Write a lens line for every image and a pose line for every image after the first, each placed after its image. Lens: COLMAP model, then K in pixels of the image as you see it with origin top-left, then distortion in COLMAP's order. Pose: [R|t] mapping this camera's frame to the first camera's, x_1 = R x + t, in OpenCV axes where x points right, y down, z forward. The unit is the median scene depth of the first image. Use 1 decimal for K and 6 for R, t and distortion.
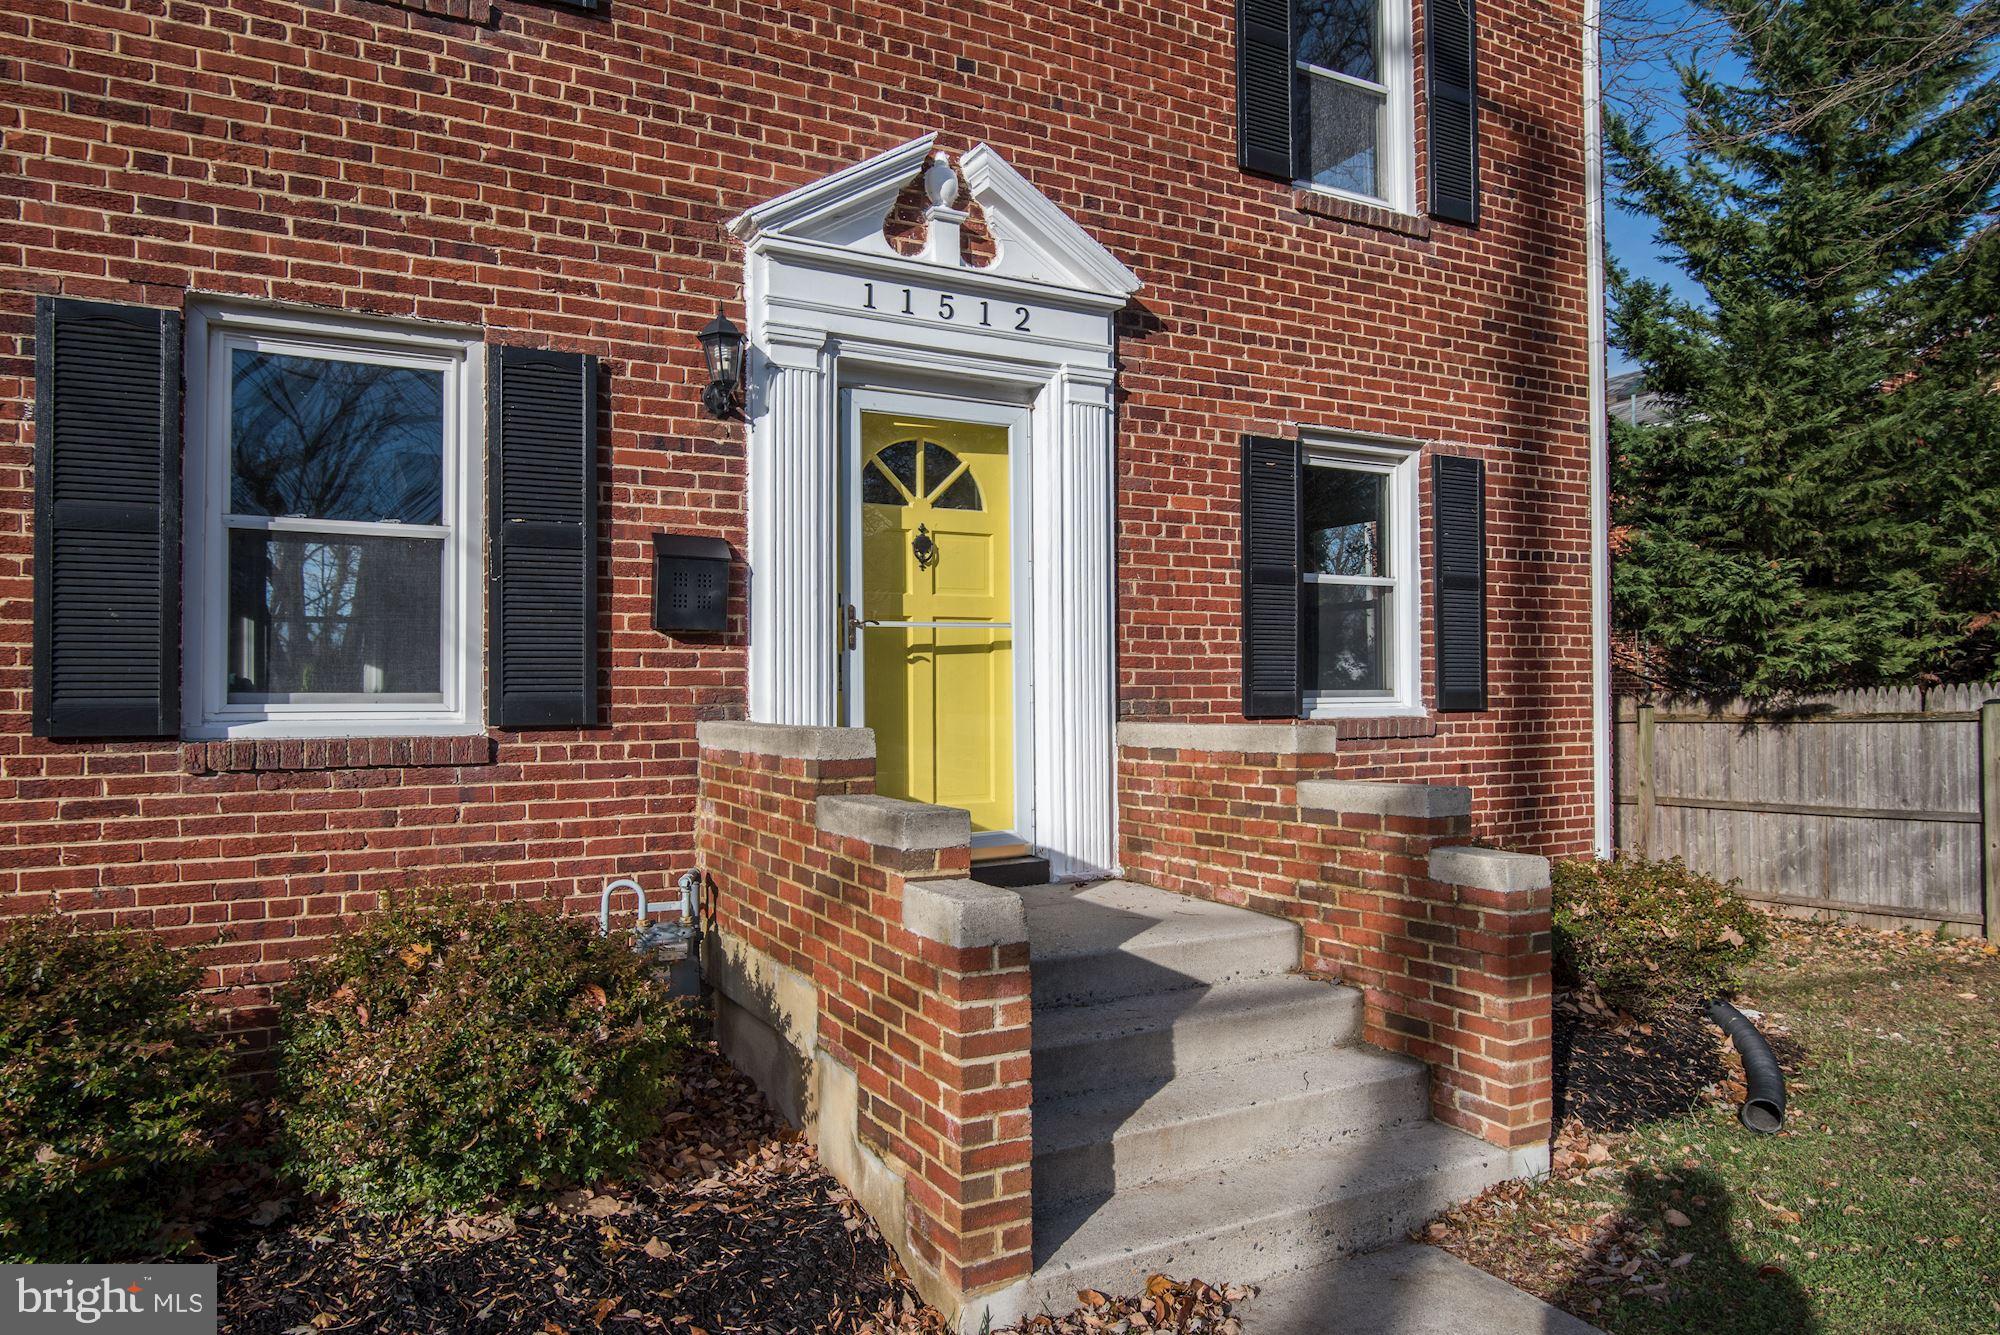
lens RADIAL K [[1134.9, 0, 1051.5], [0, 1134.9, 673.3], [0, 0, 1]] dist [0.002414, -0.001093]
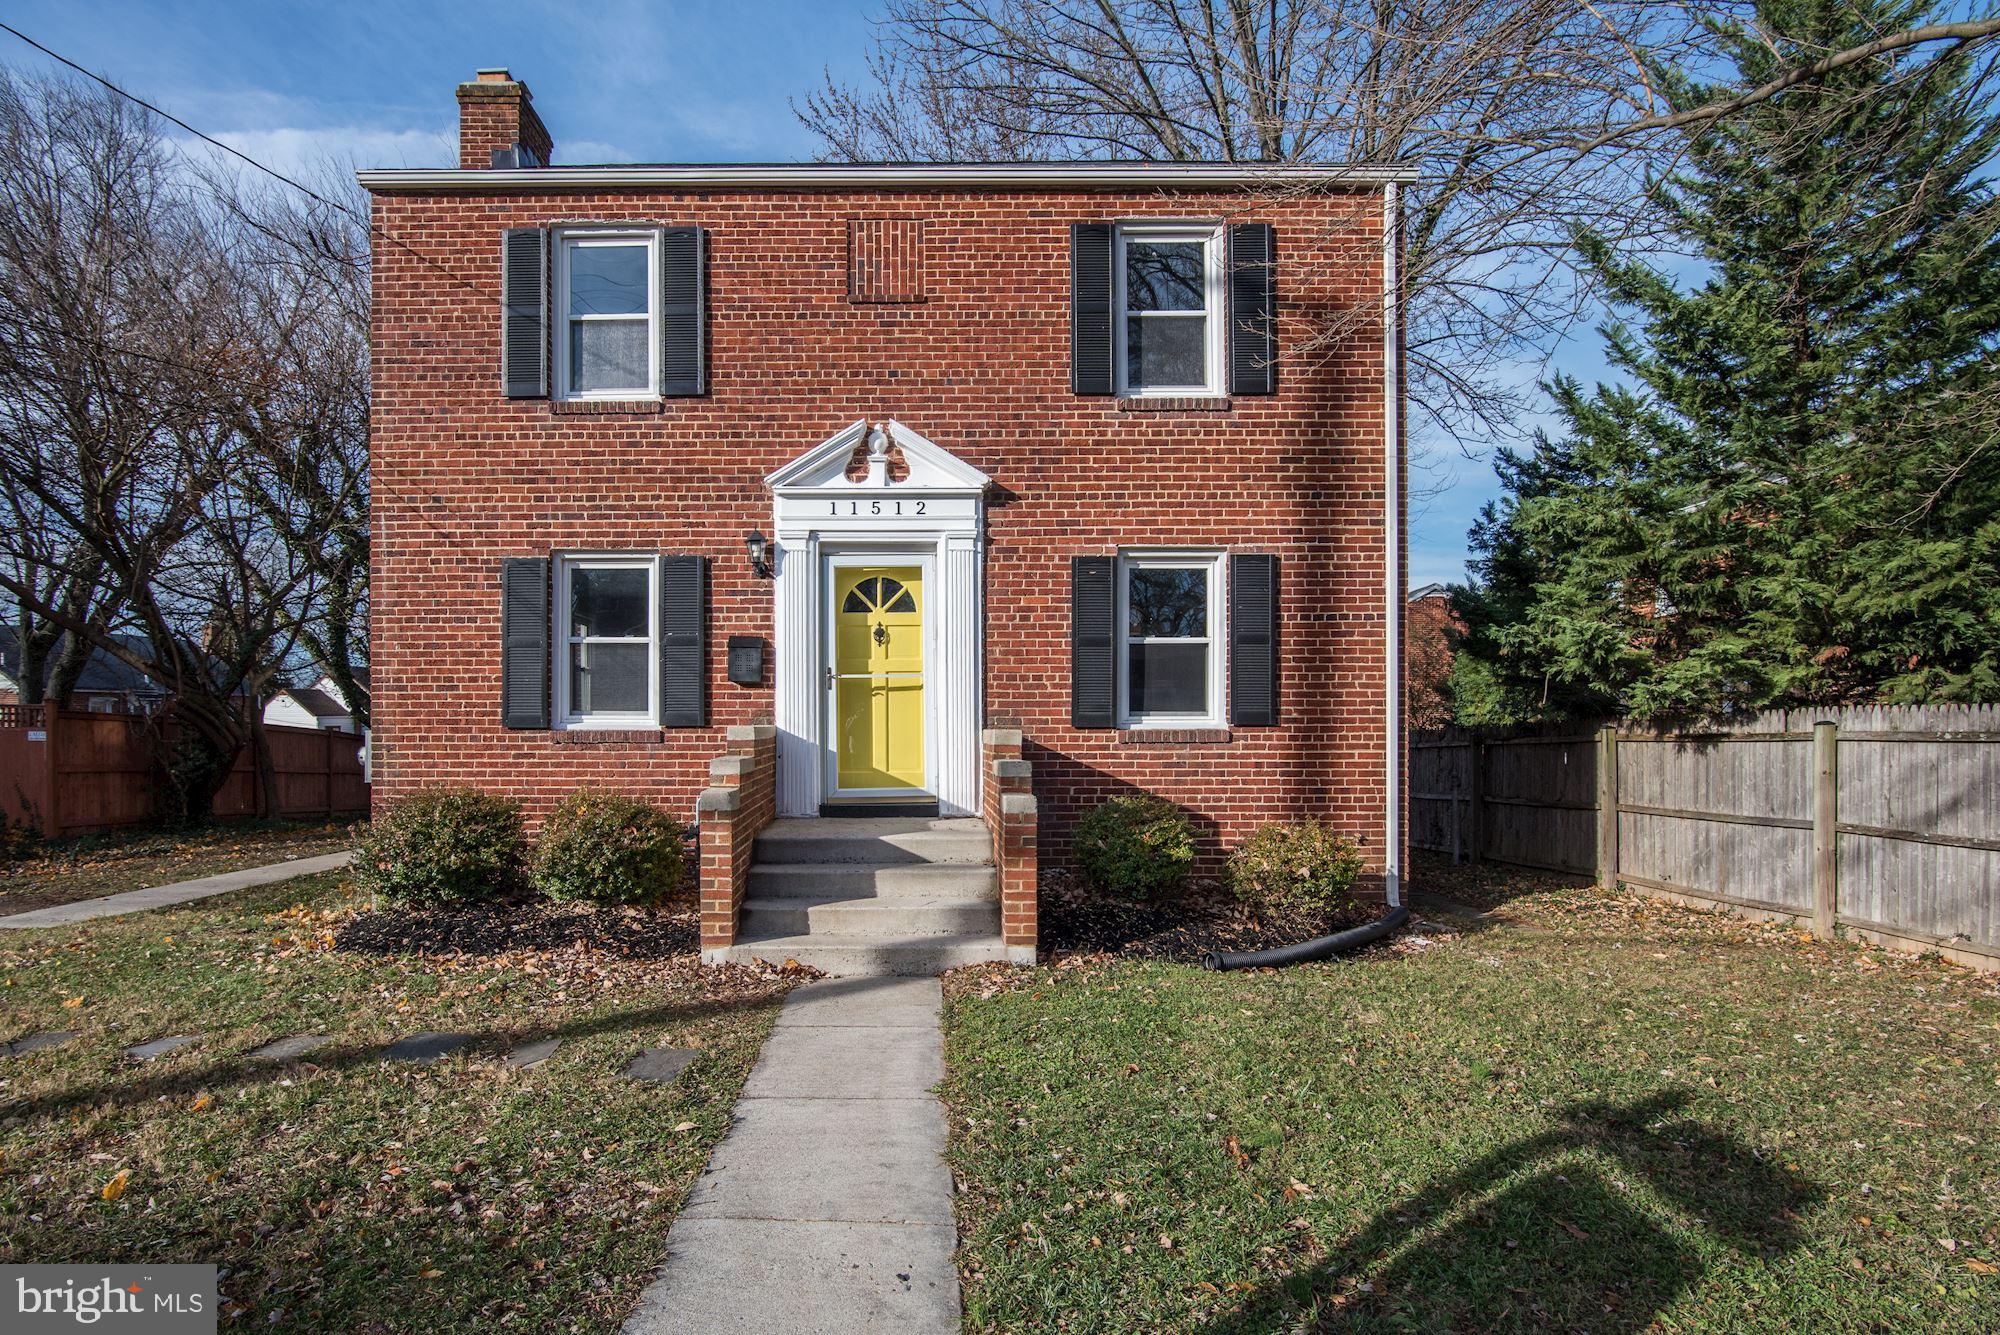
lens RADIAL K [[968.6, 0, 1023.8], [0, 968.6, 712.6], [0, 0, 1]] dist [-0.002922, 0.000549]
pose [[0.900091, 0.002393, -0.435695, 0.830668], [0.003452, 0.999914, 0.012622, -0.001460], [0.435688, -0.012865, 0.900006, -0.347574]]
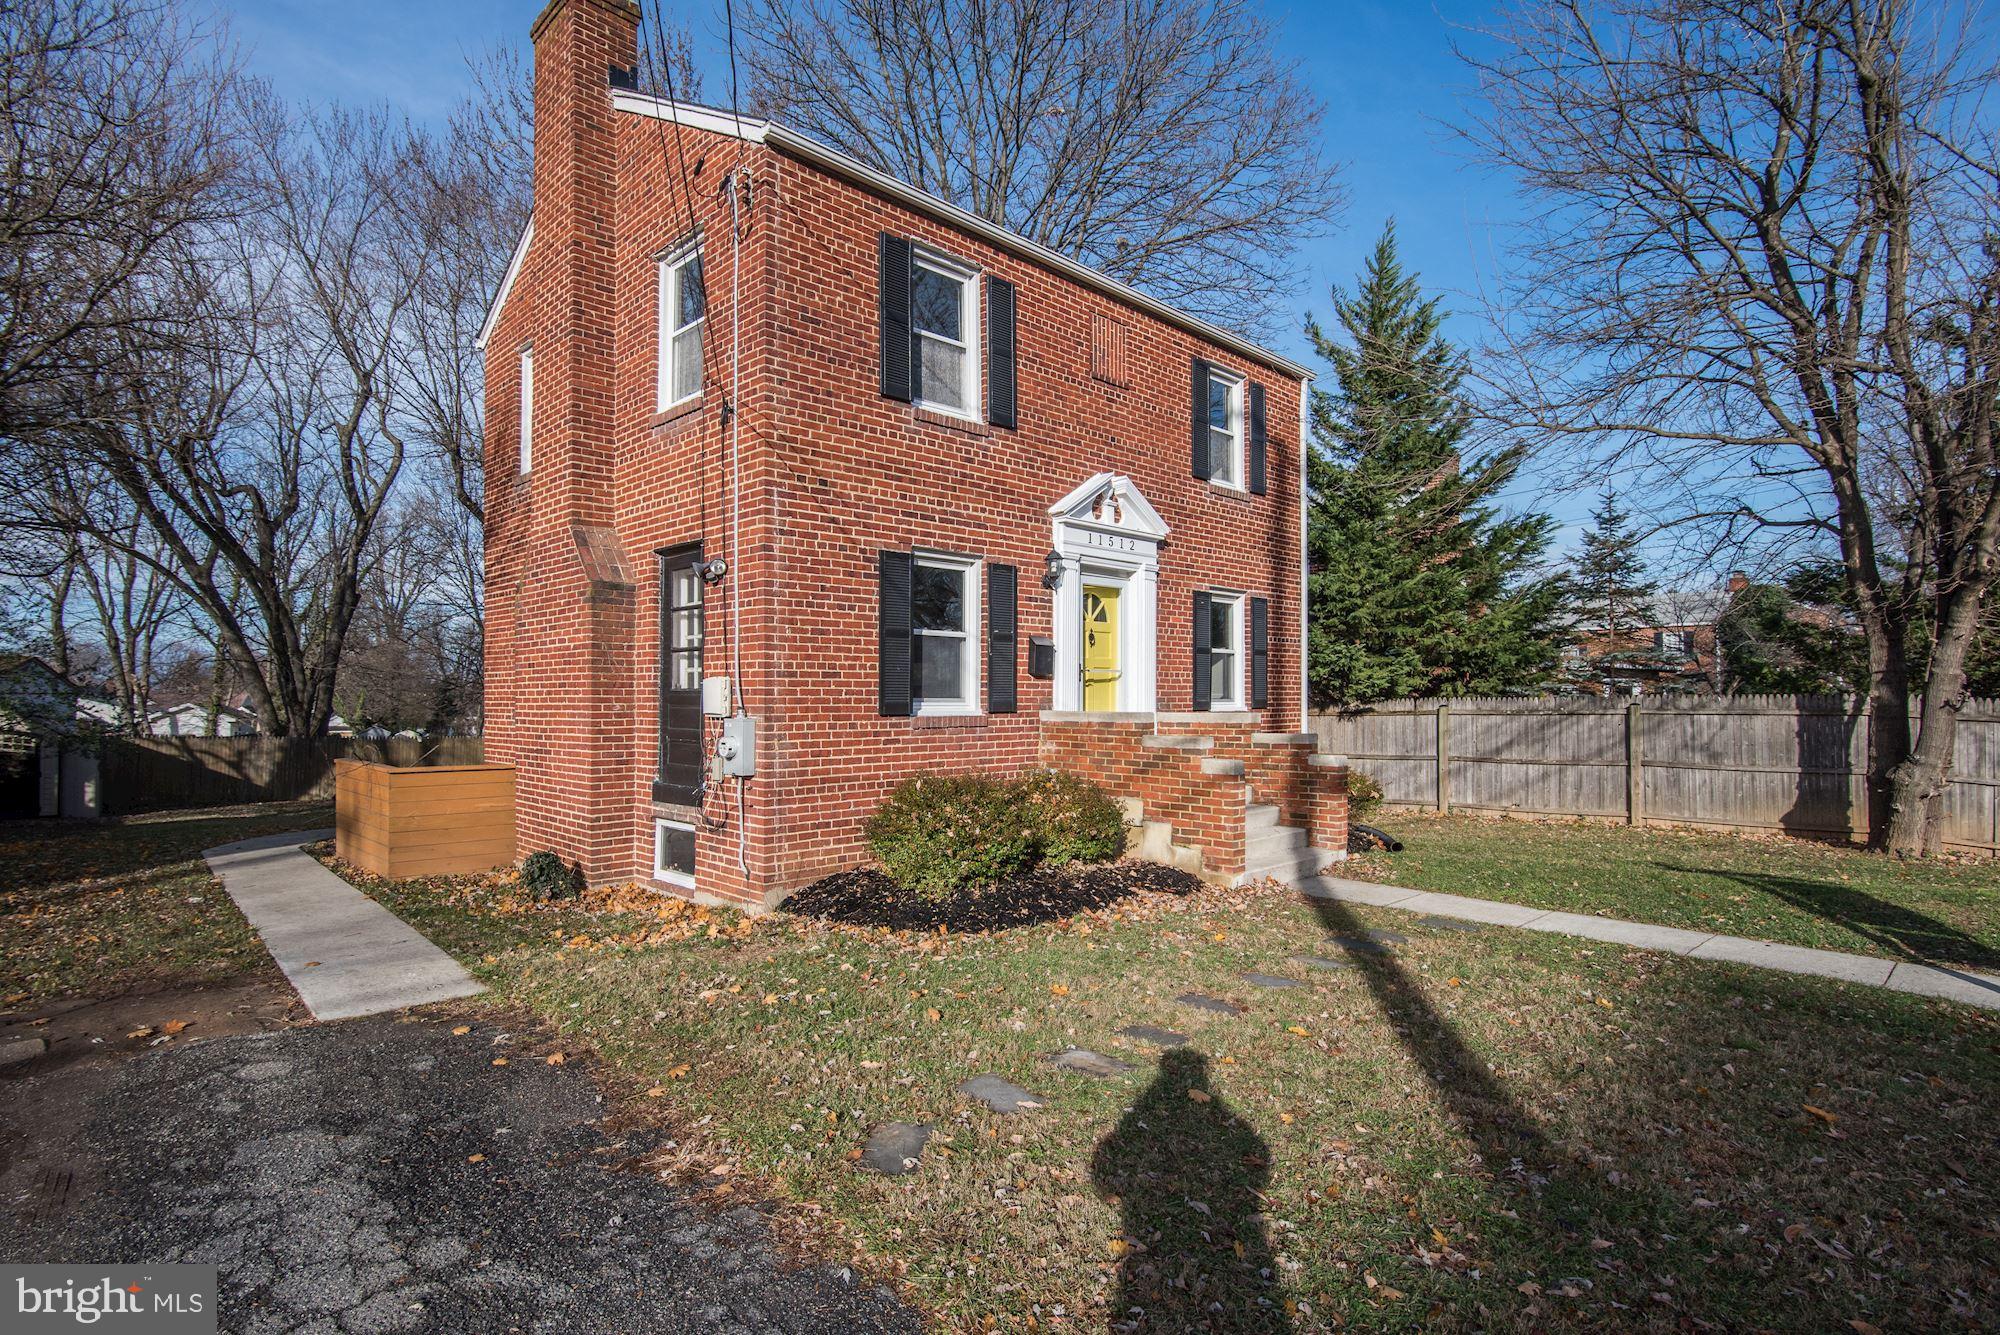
lens RADIAL K [[968.6, 0, 990.8], [0, 968.6, 687.8], [0, 0, 1]] dist [-0.002922, 0.000549]
pose [[0.955062, 0.009169, 0.296263, -0.951990], [-0.010118, 0.999947, 0.001669, -0.009365], [-0.296232, -0.004592, 0.955105, -0.910993]]
